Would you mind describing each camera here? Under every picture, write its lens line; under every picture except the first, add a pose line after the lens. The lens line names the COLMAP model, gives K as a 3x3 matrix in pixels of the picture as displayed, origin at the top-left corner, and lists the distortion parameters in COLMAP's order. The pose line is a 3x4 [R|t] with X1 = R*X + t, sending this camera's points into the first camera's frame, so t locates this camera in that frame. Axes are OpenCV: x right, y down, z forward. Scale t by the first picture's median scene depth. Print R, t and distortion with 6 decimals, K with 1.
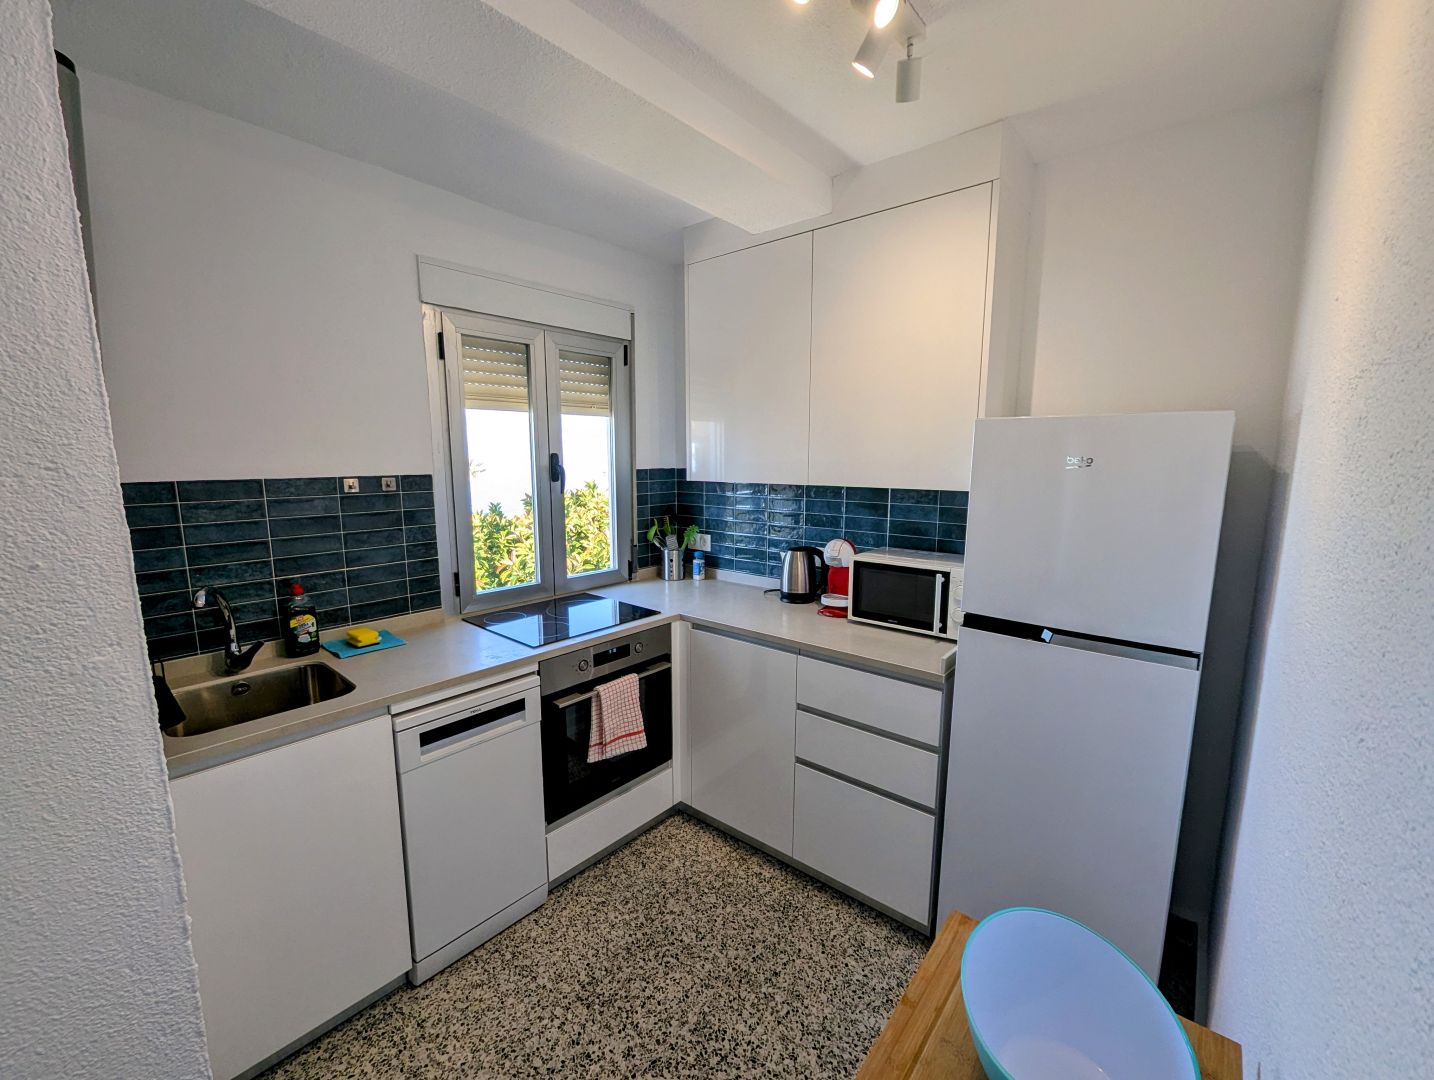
lens RADIAL K [[594.4, 0, 714.5], [0, 594.4, 546.0], [0, 0, 1]] dist [-0.001340, -0.003359]
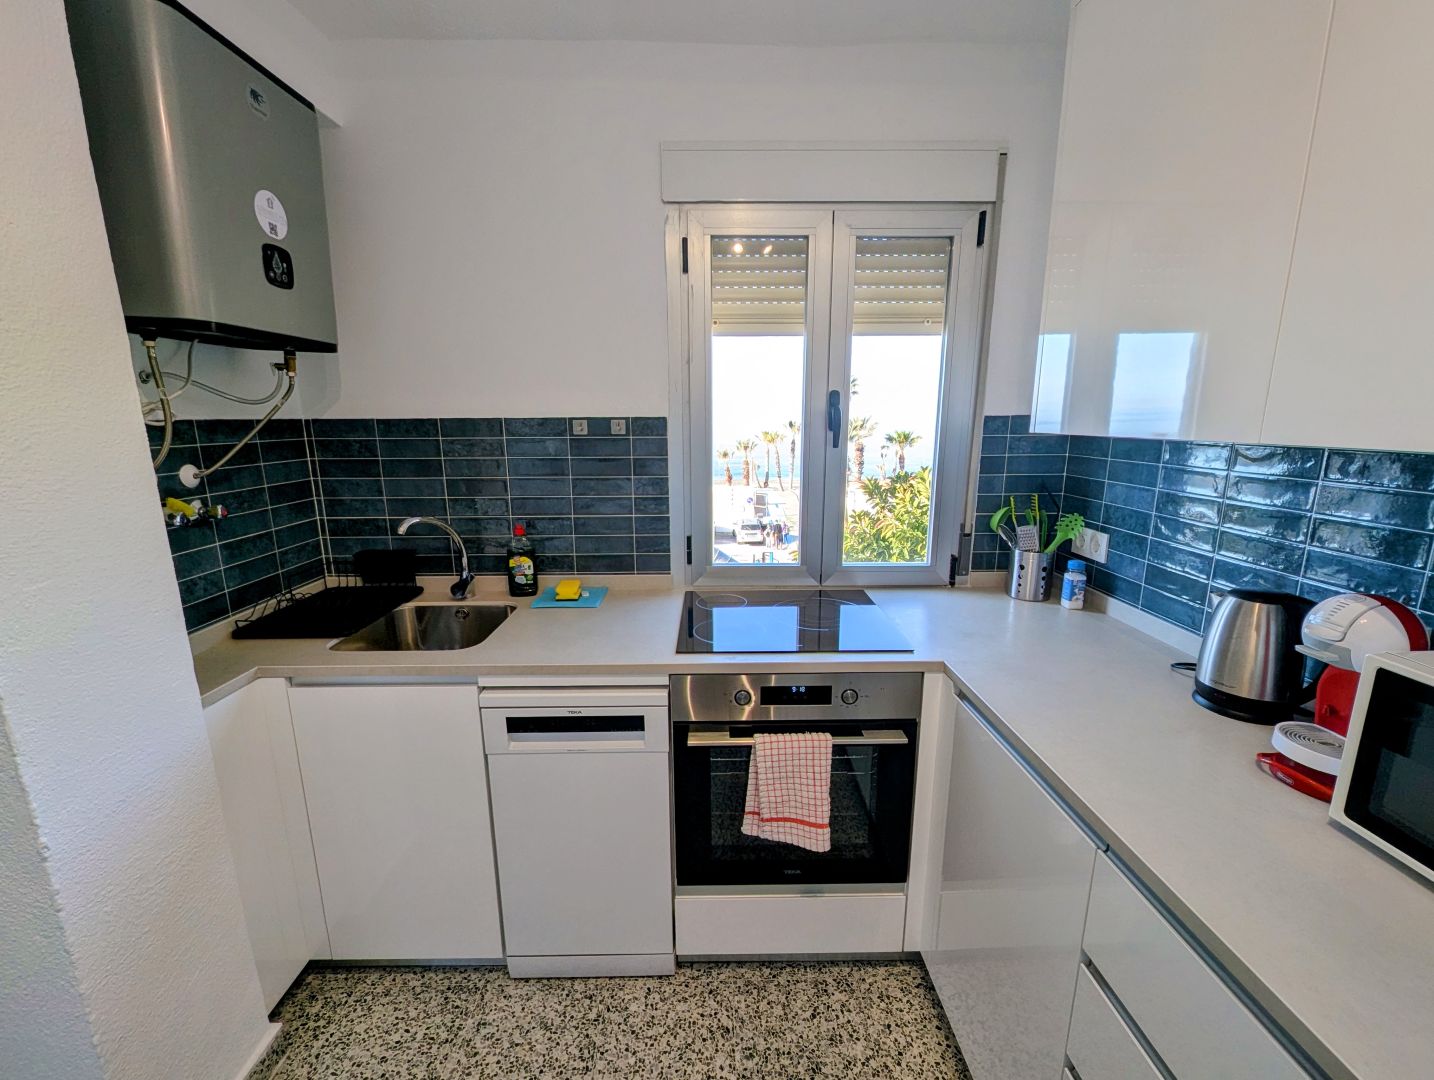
lens RADIAL K [[595.6, 0, 716.6], [0, 595.6, 544.8], [0, 0, 1]] dist [0.000176, -0.000432]
pose [[0.666559, 0.154415, -0.729284, 0.193920], [-0.109508, 0.987980, 0.109101, -0.036667], [0.737365, 0.007141, 0.675457, 0.428944]]
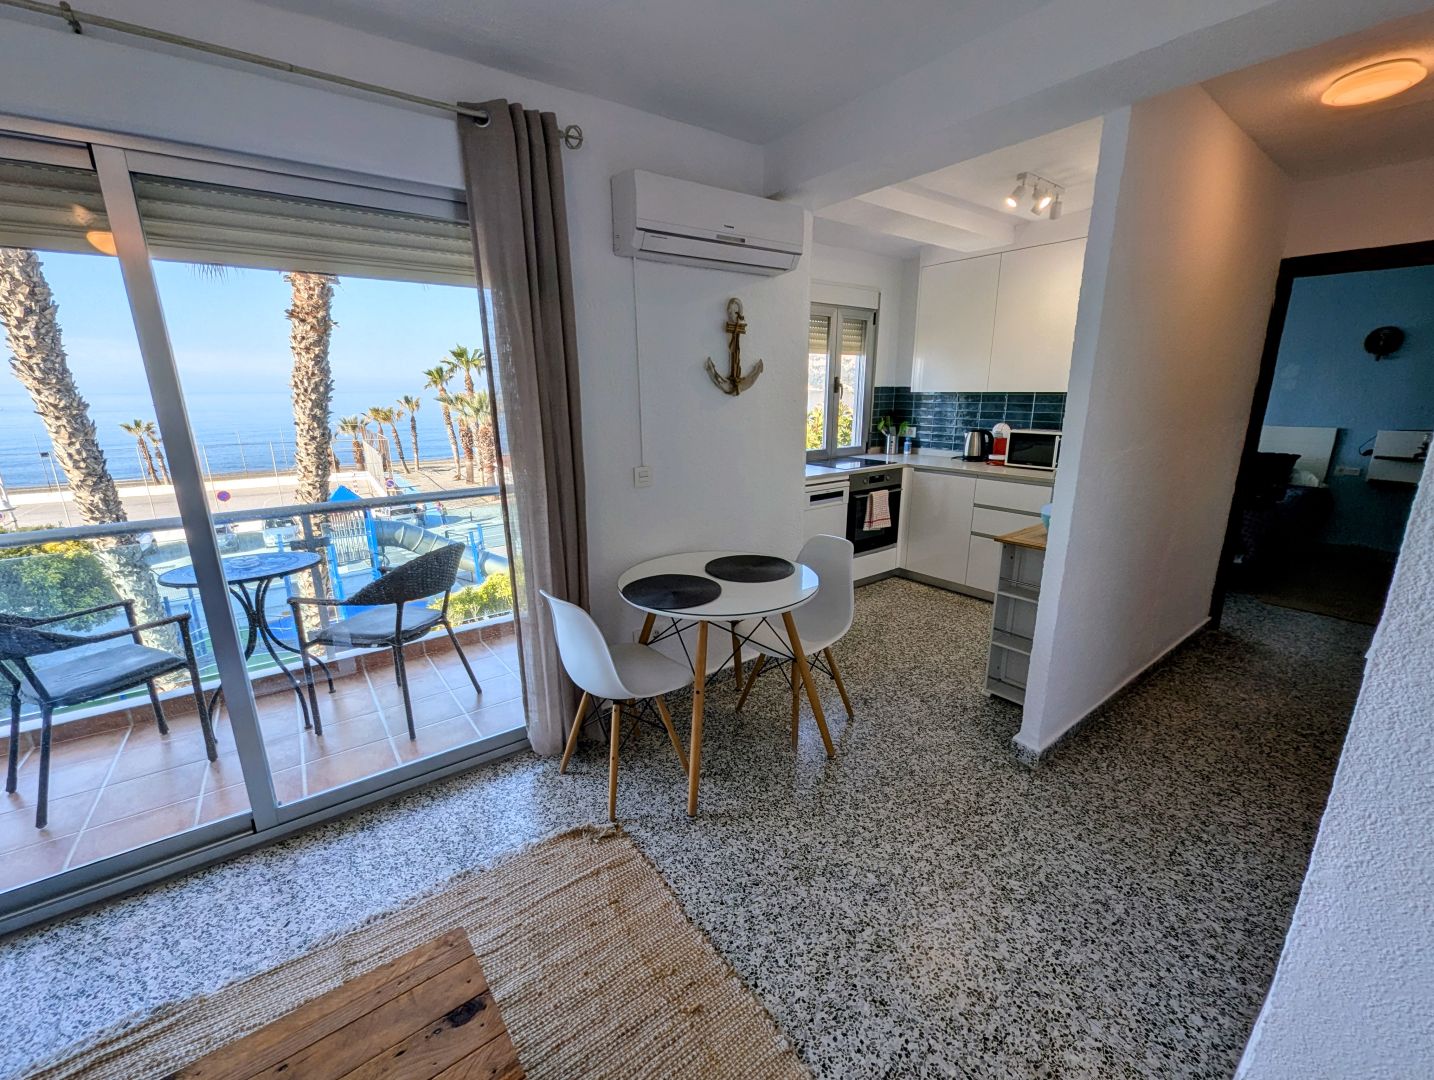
lens RADIAL K [[595.6, 0, 716.6], [0, 595.6, 544.8], [0, 0, 1]] dist [0.000176, -0.000432]
pose [[0.978782, 0.046150, -0.199642, -0.251816], [-0.025303, 0.994071, 0.105745, 0.179063], [0.203338, -0.098450, 0.974146, -0.943388]]
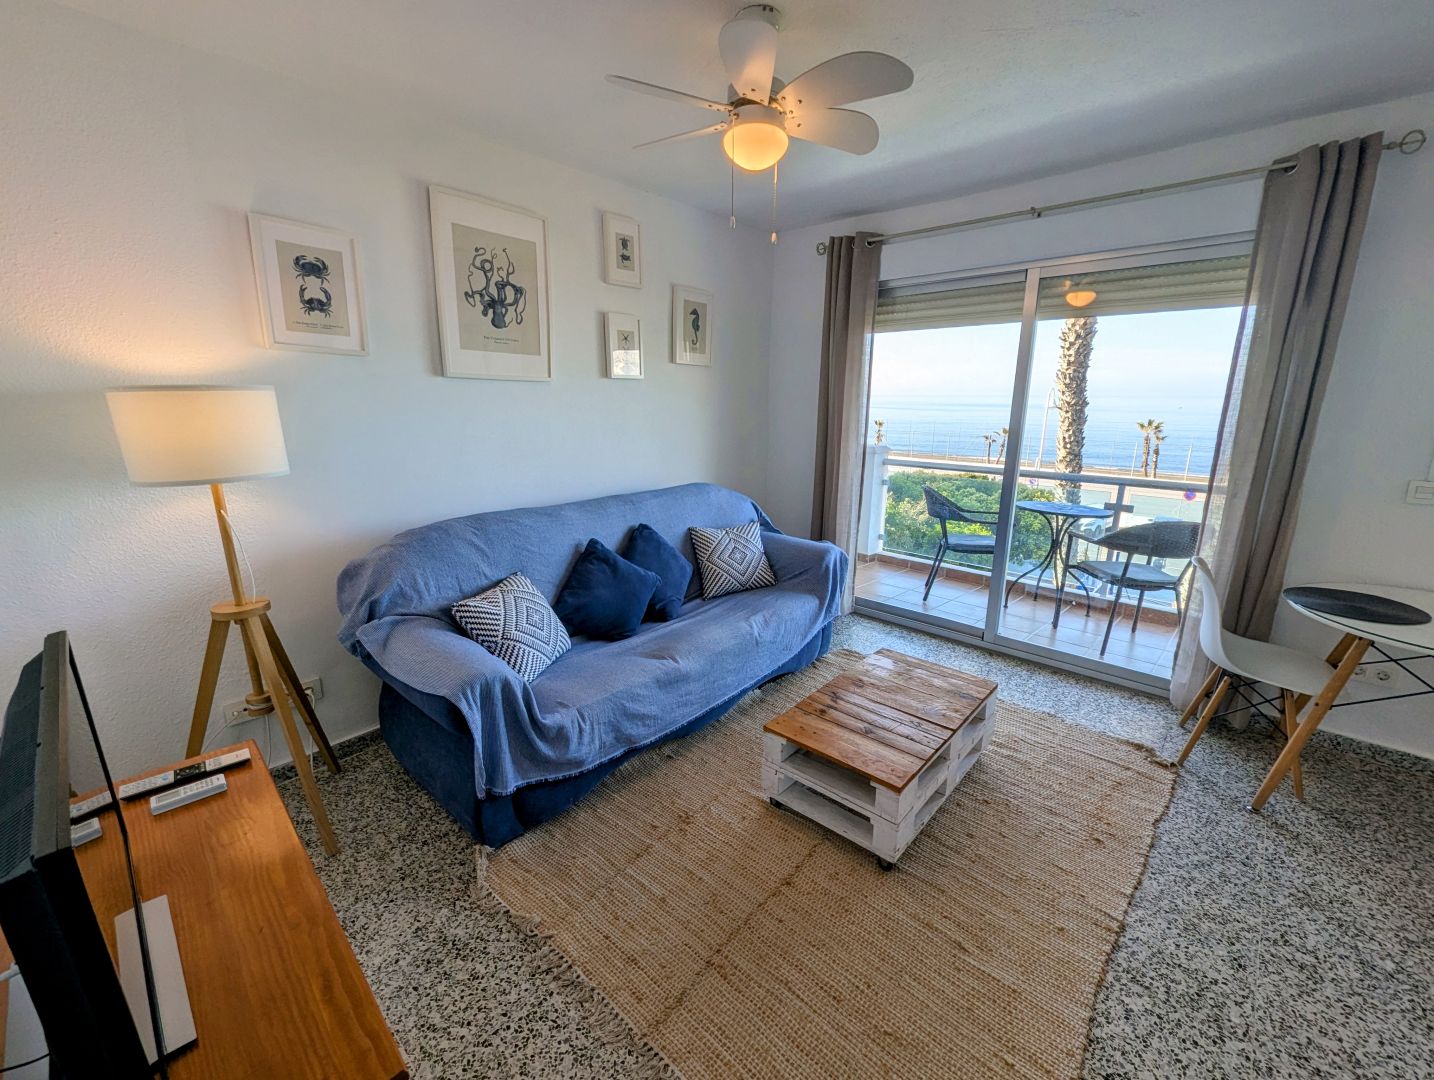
lens RADIAL K [[594.4, 0, 714.5], [0, 594.4, 546.0], [0, 0, 1]] dist [-0.001340, -0.003359]
pose [[-0.031715, 0.247772, -0.968299, 0.329624], [-0.156089, 0.955672, 0.249654, 0.196961], [0.987234, 0.159059, 0.008365, -1.003878]]
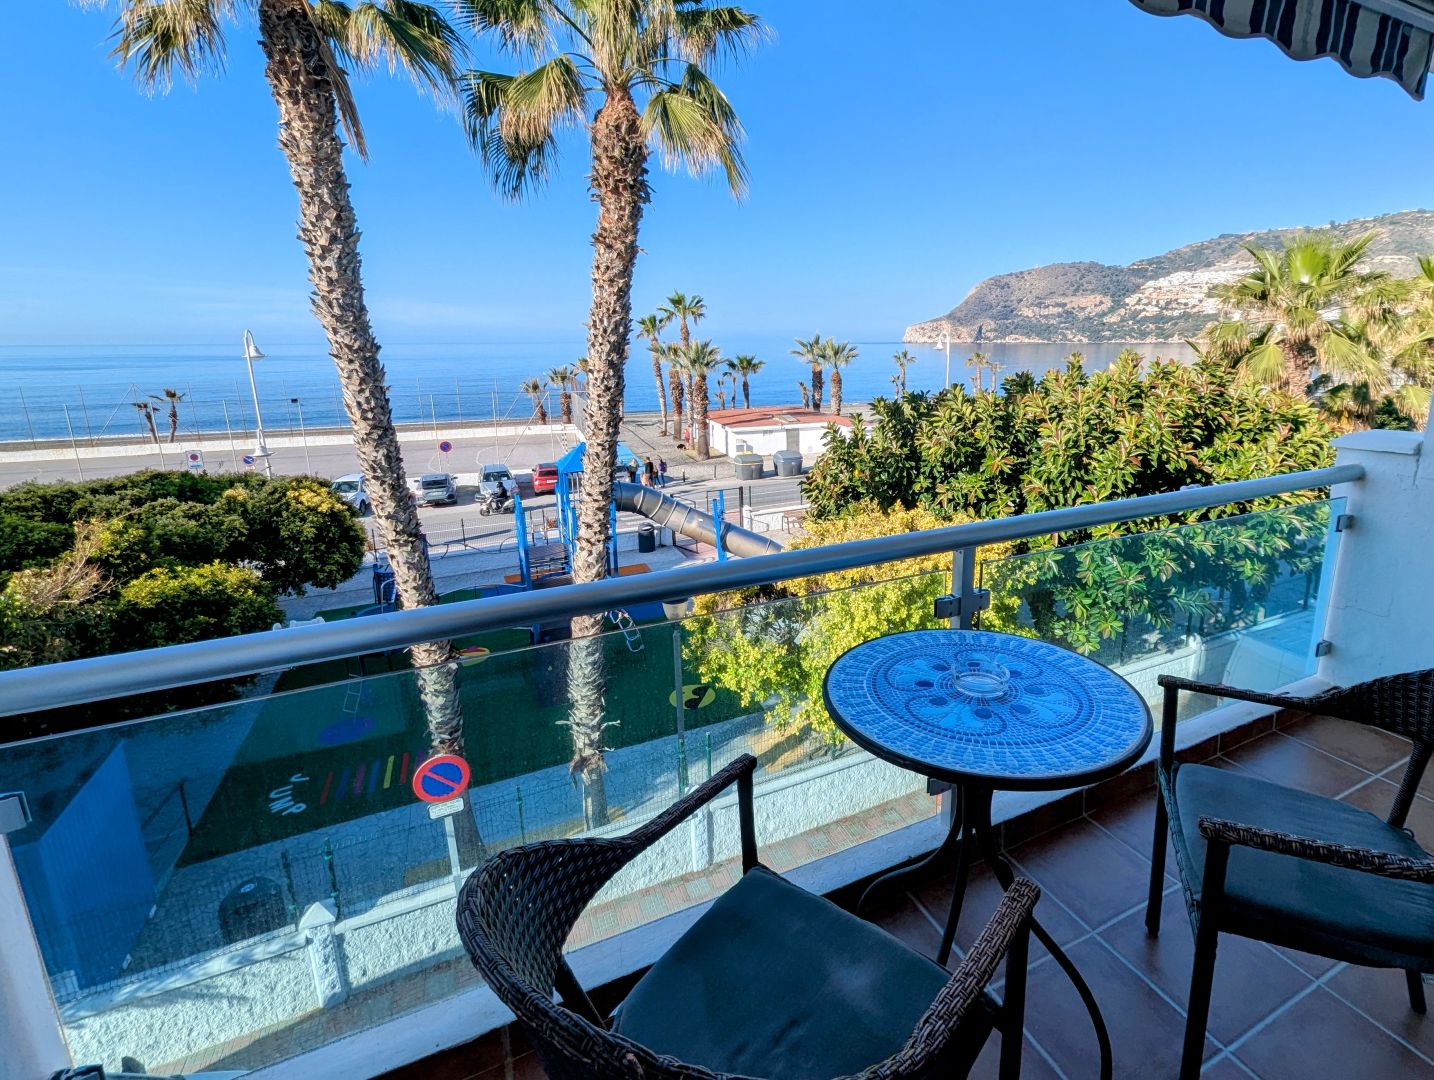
lens RADIAL K [[663.3, 0, 797.6], [0, 663.3, 484.5], [0, 0, 1]] dist [0.002396, 0.000045]
pose [[0.924358, 0.076680, -0.373740, -1.268889], [-0.054015, 0.996030, 0.070761, 0.170107], [0.377682, -0.045221, 0.924830, -0.577771]]
